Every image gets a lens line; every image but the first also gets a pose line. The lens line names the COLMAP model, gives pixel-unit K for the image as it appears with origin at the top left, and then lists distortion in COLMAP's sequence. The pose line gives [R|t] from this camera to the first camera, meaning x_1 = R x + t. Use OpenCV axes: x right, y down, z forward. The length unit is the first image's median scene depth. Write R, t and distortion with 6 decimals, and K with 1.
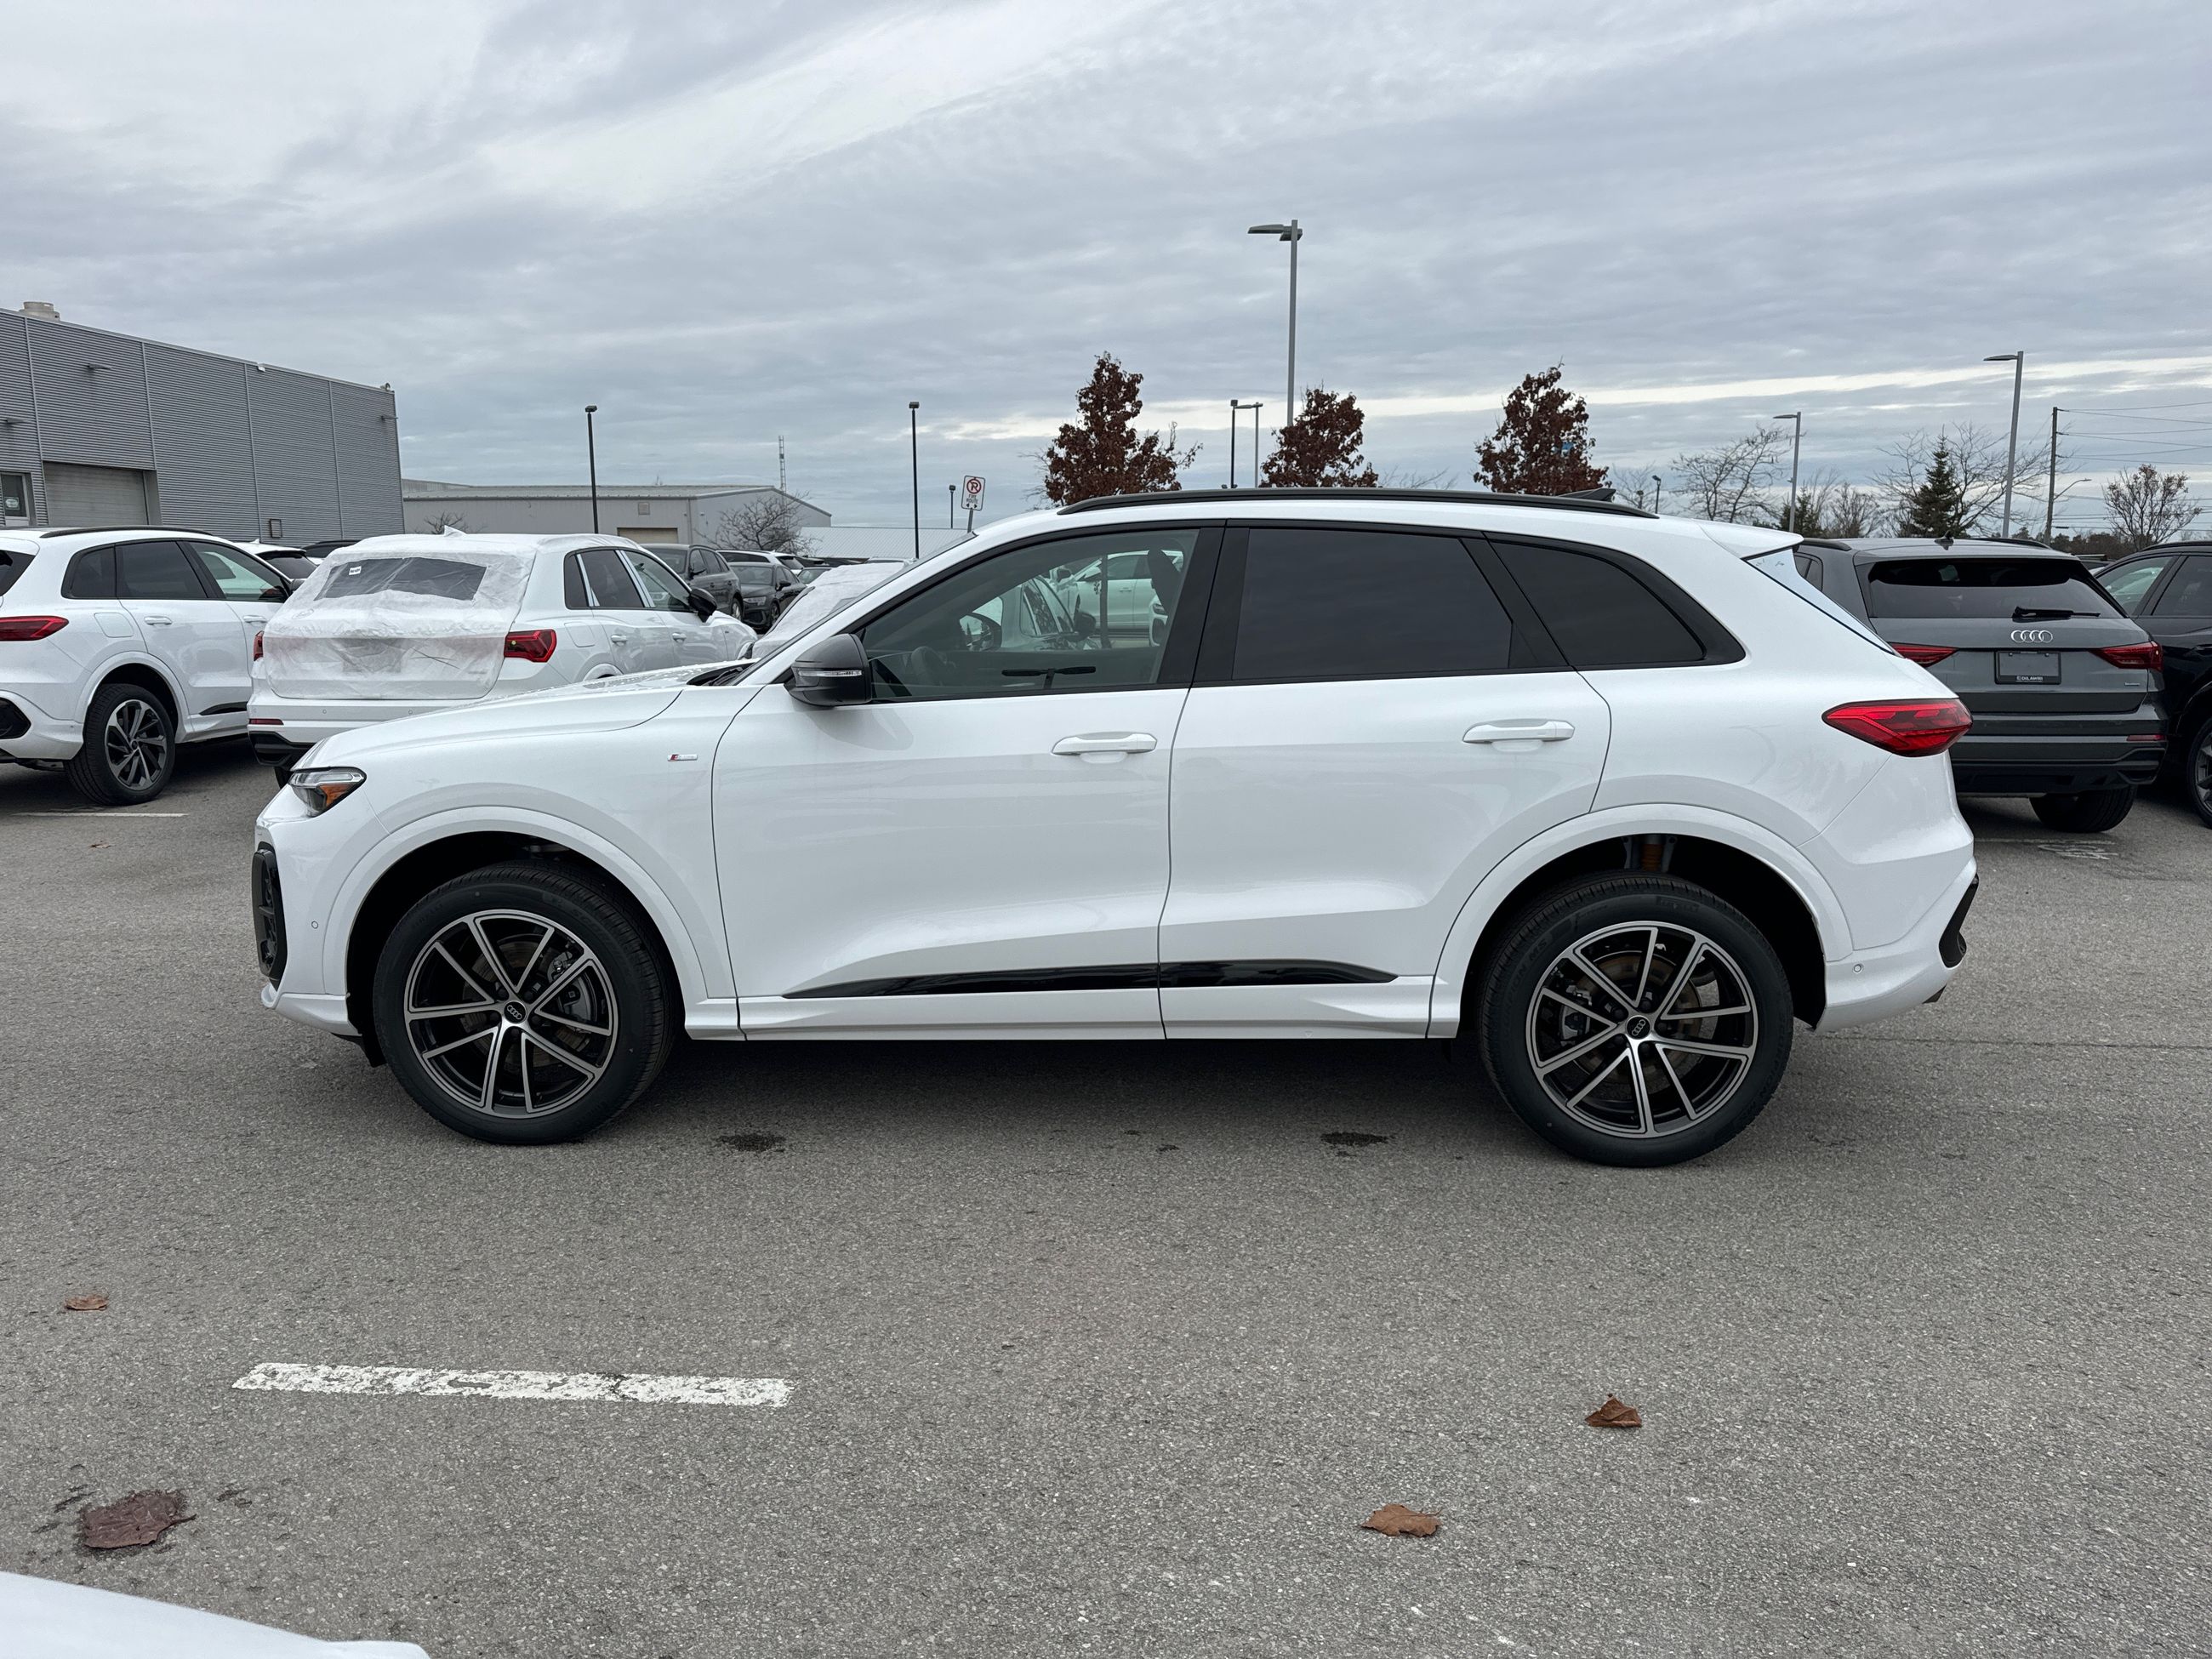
lens RADIAL K [[1554.6, 0, 1109.0], [0, 1554.6, 839.8], [0, 0, 1]] dist [0.053797, -0.065881]
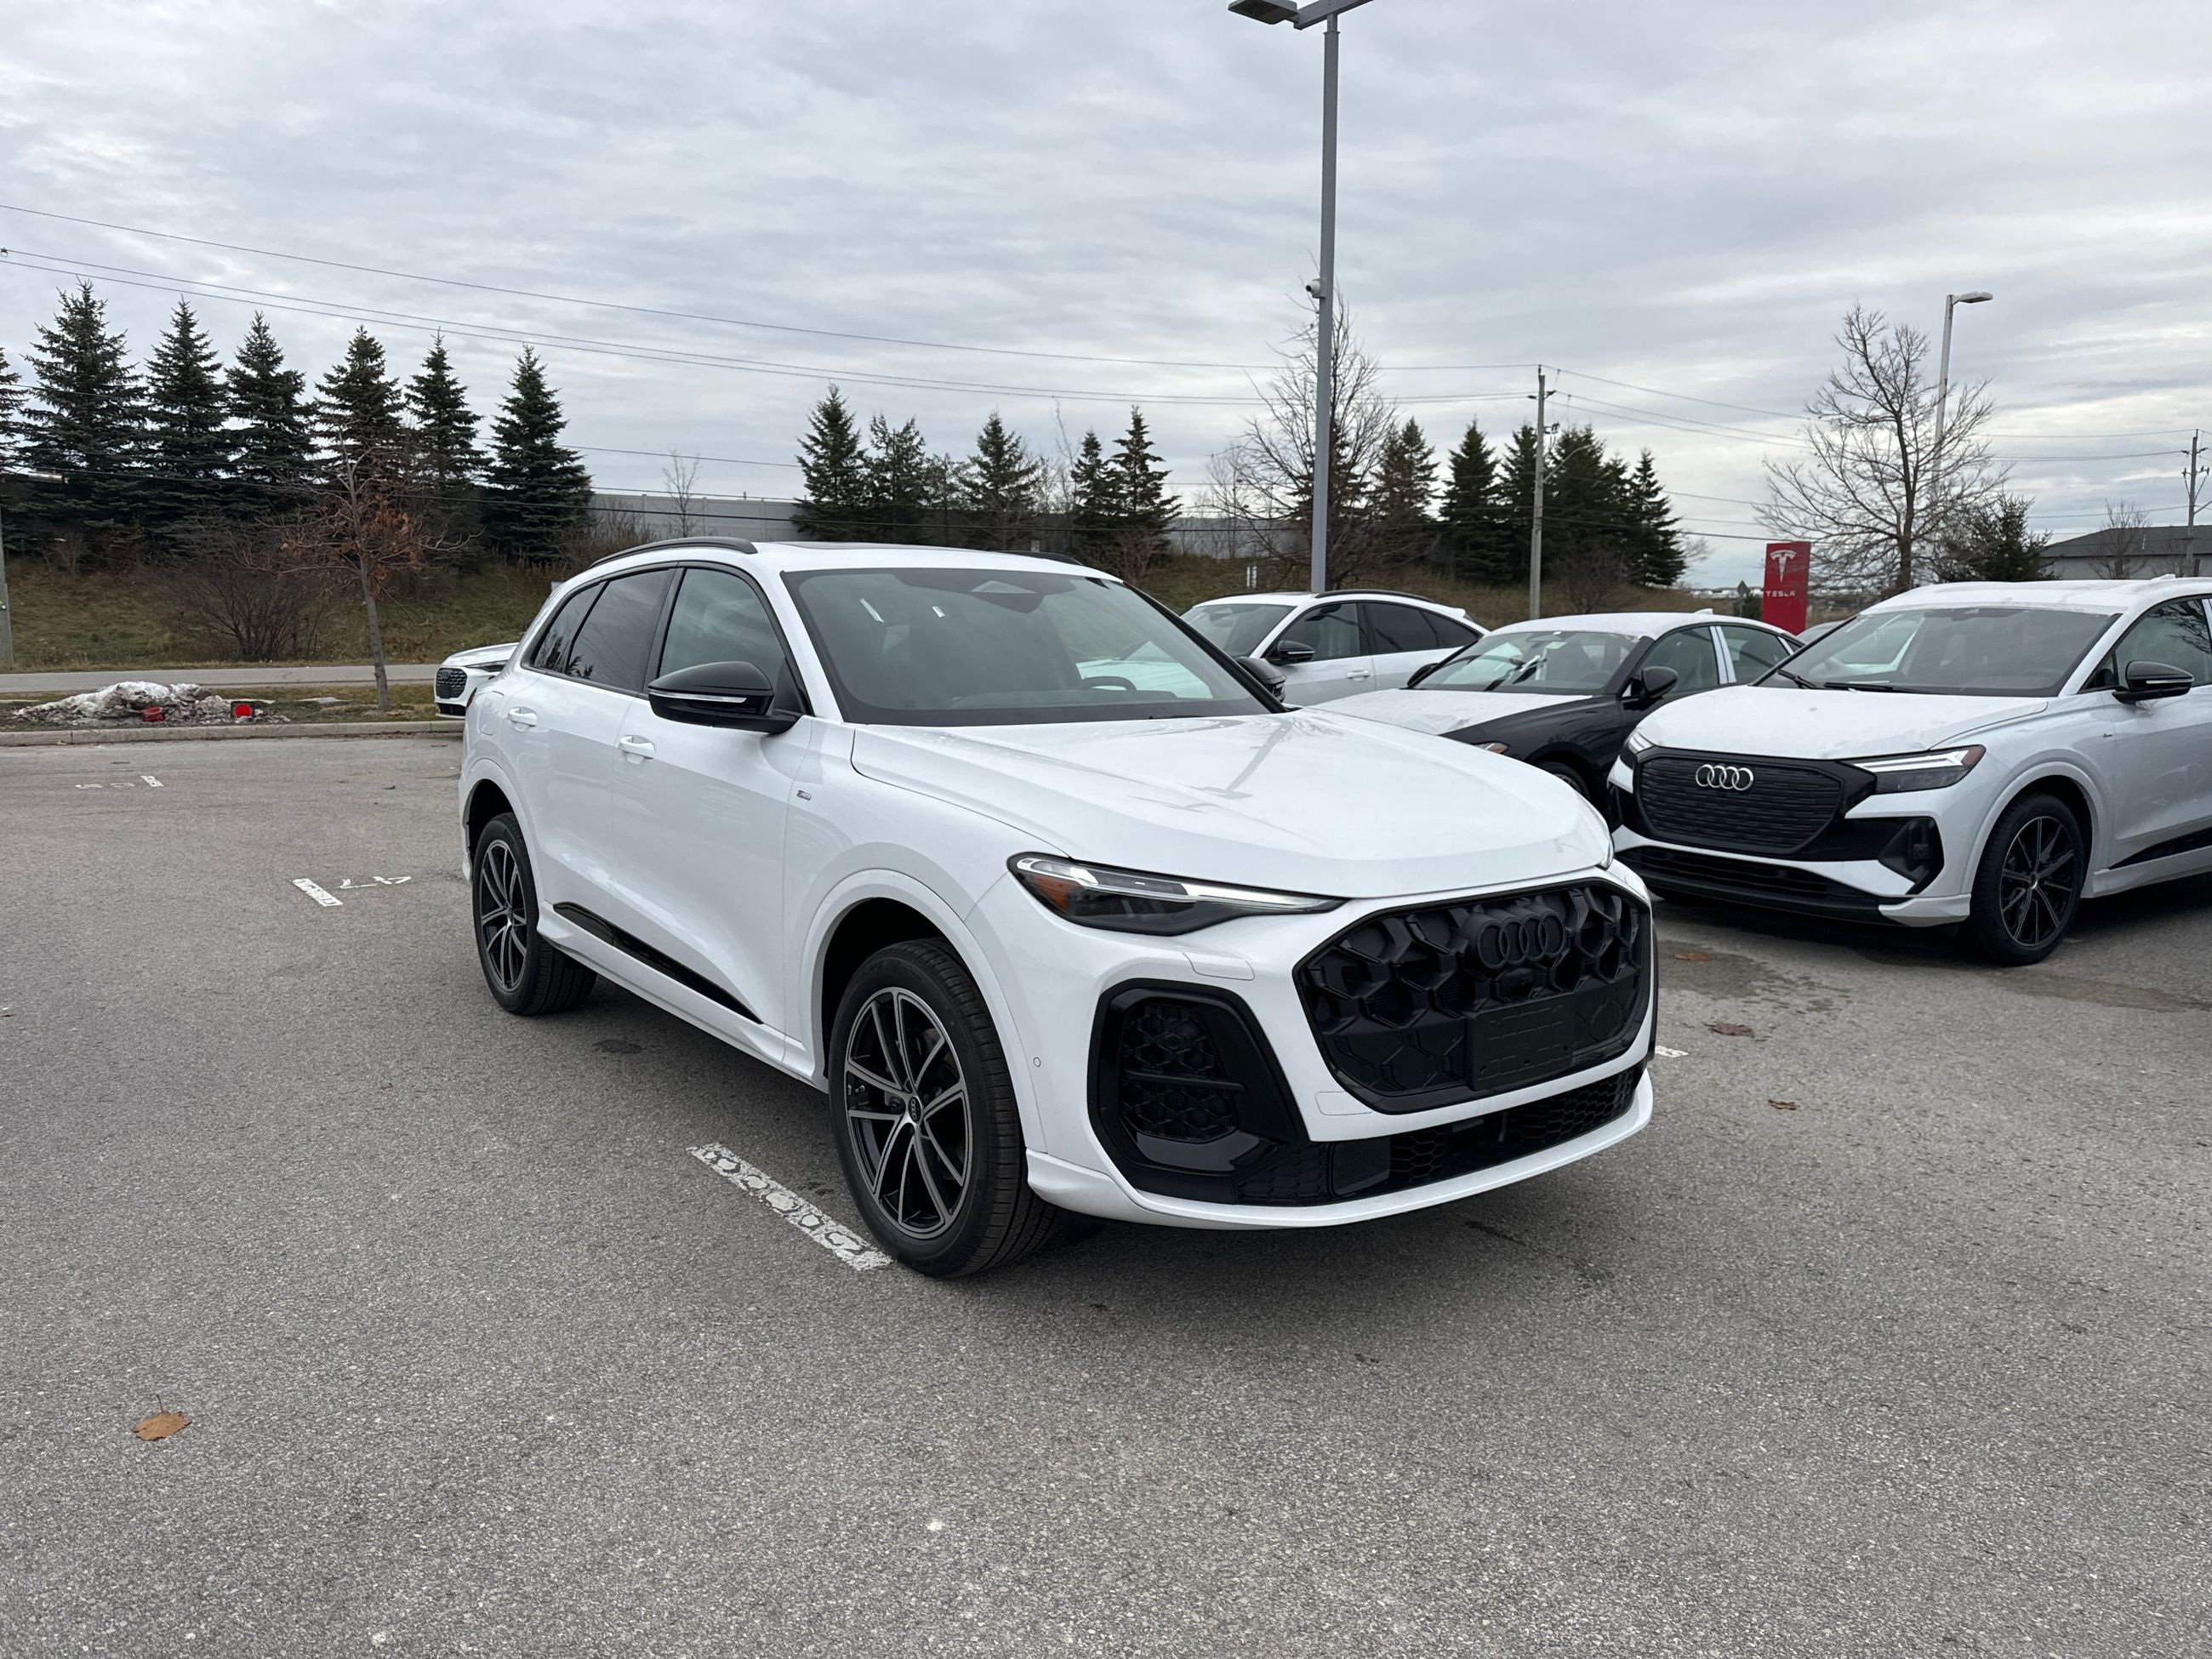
lens RADIAL K [[1554.6, 0, 1089.0], [0, 1554.6, 835.6], [0, 0, 1]] dist [0.053797, -0.065881]
pose [[-0.648048, -0.105848, 0.754208, -1.060102], [0.130562, 0.960194, 0.246942, -0.317496], [-0.750325, 0.258501, -0.608432, 1.870312]]
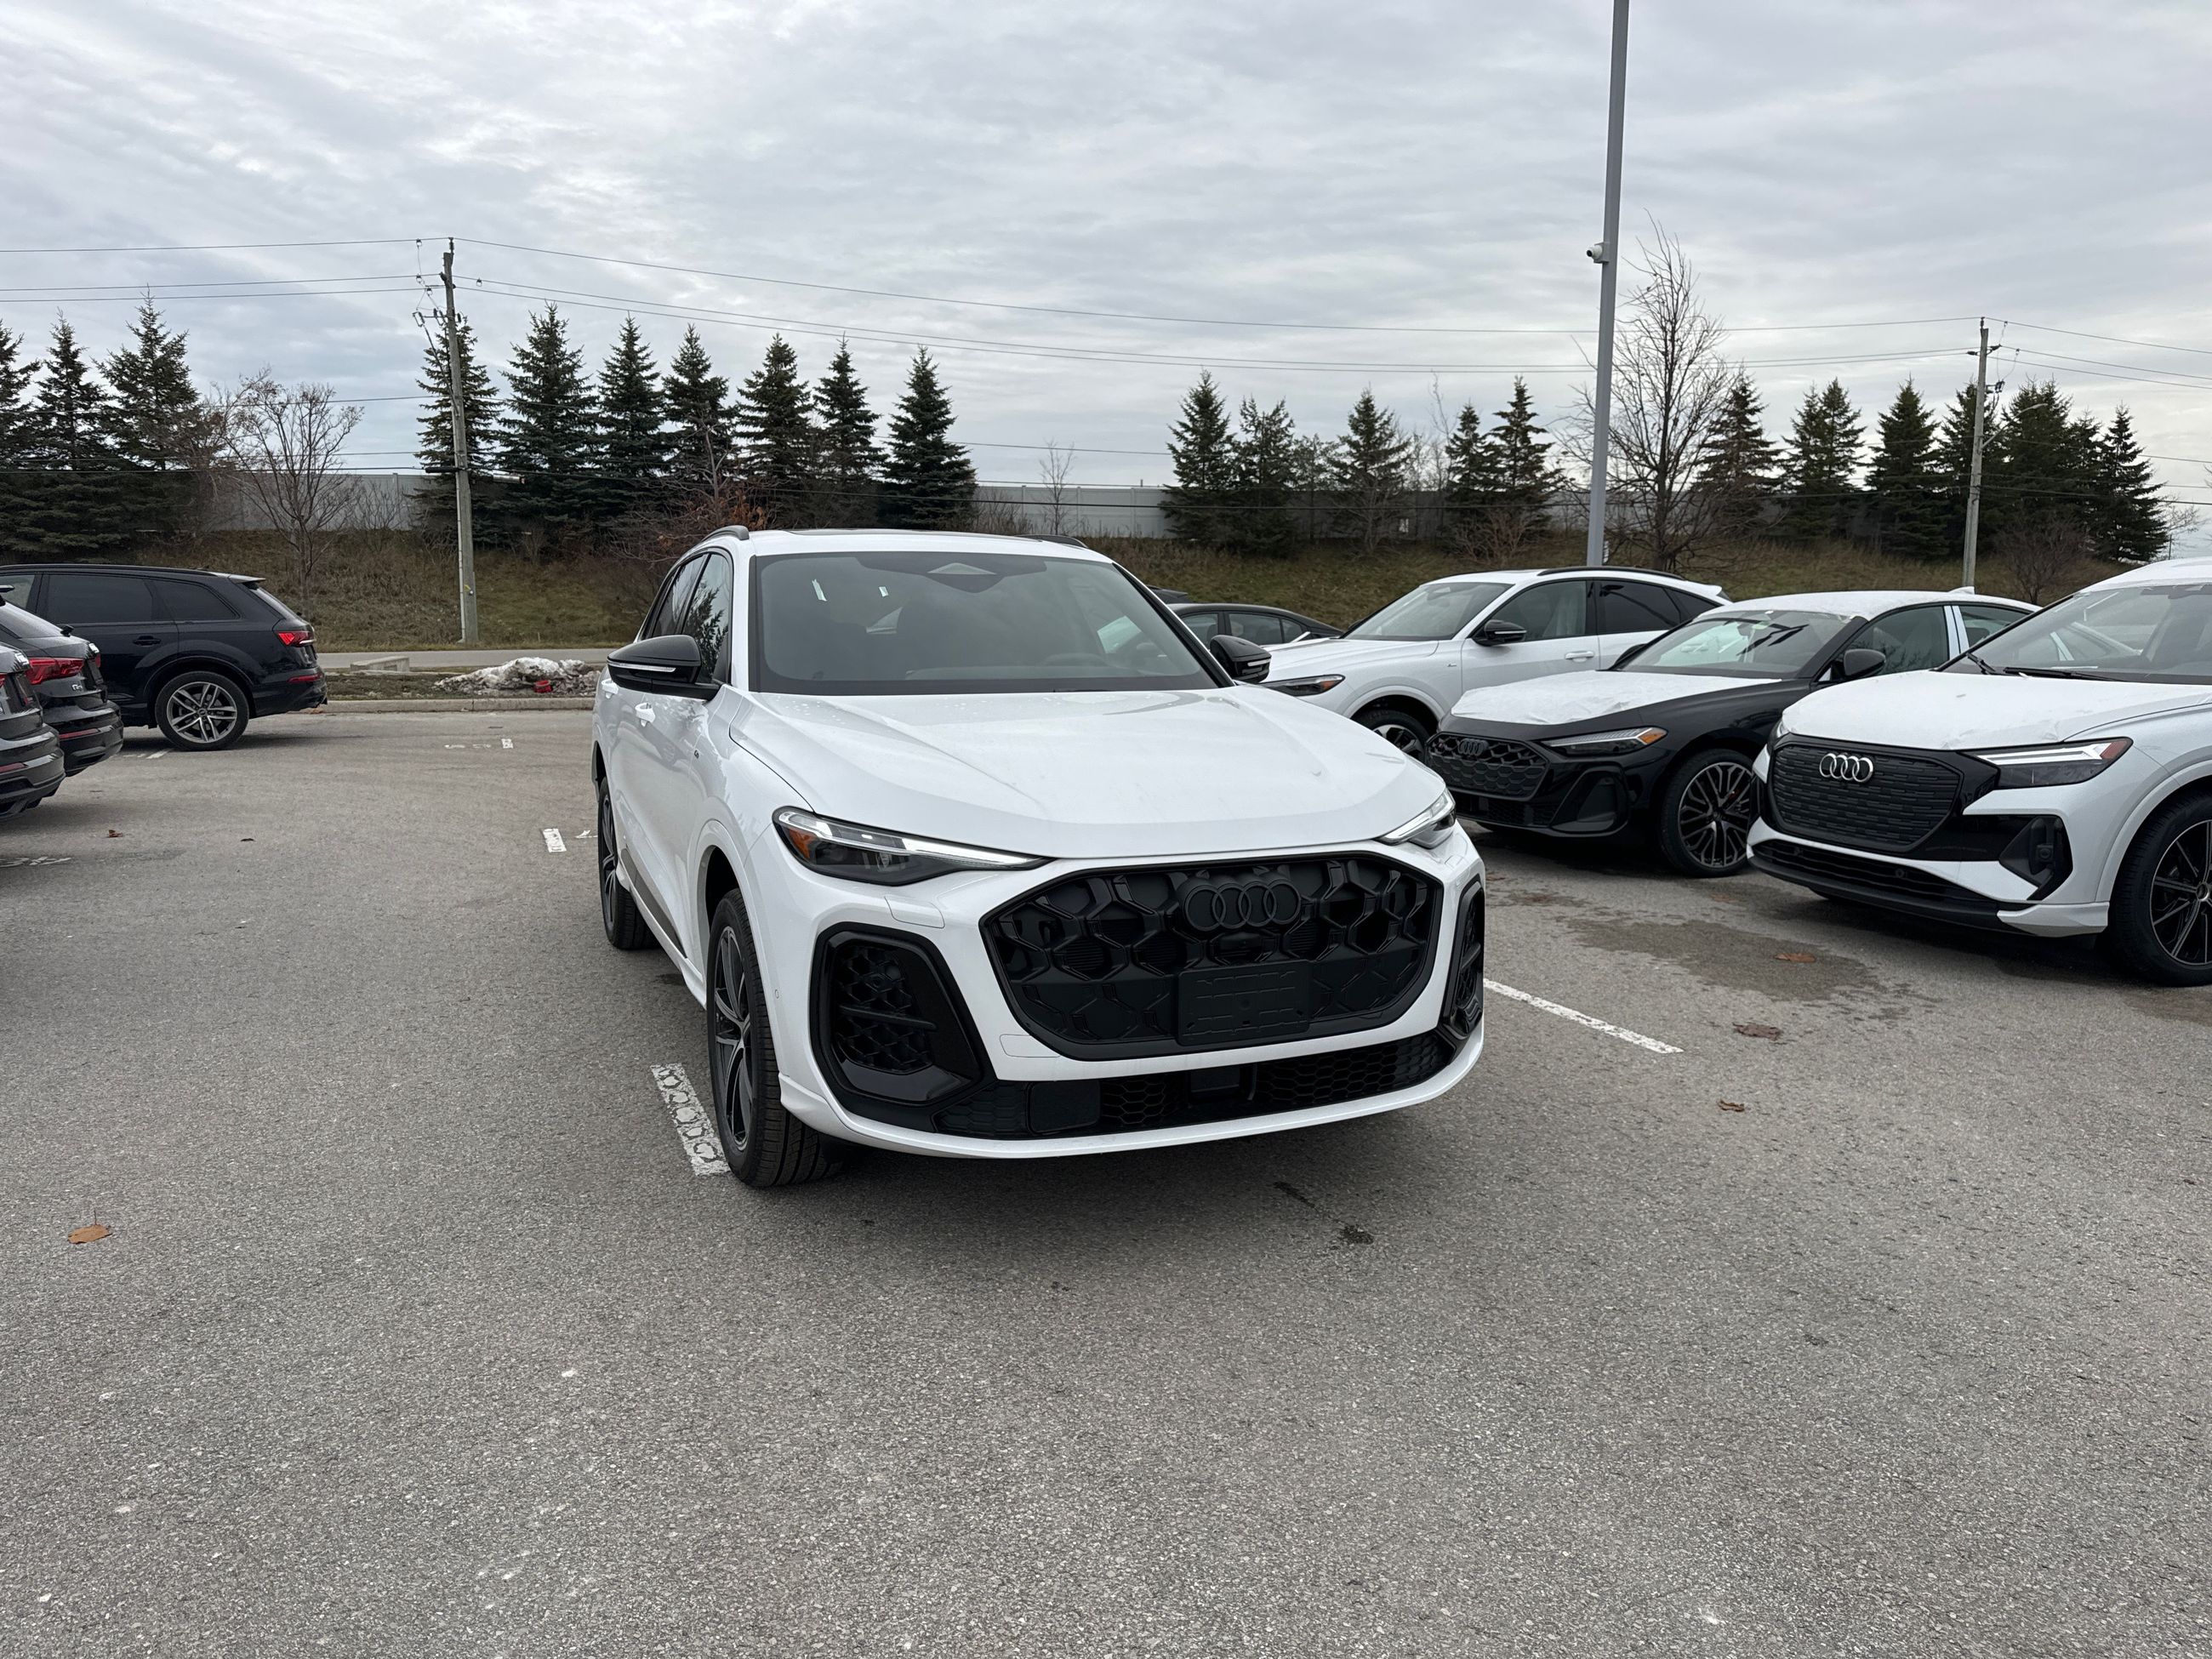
lens RADIAL K [[1554.6, 0, 1089.4], [0, 1554.6, 818.0], [0, 0, 1]] dist [0.053797, -0.065881]
pose [[-0.440226, -0.123750, 0.889318, -1.303433], [0.156169, 0.964807, 0.211560, -0.273208], [-0.884201, 0.232018, -0.405408, 1.628296]]
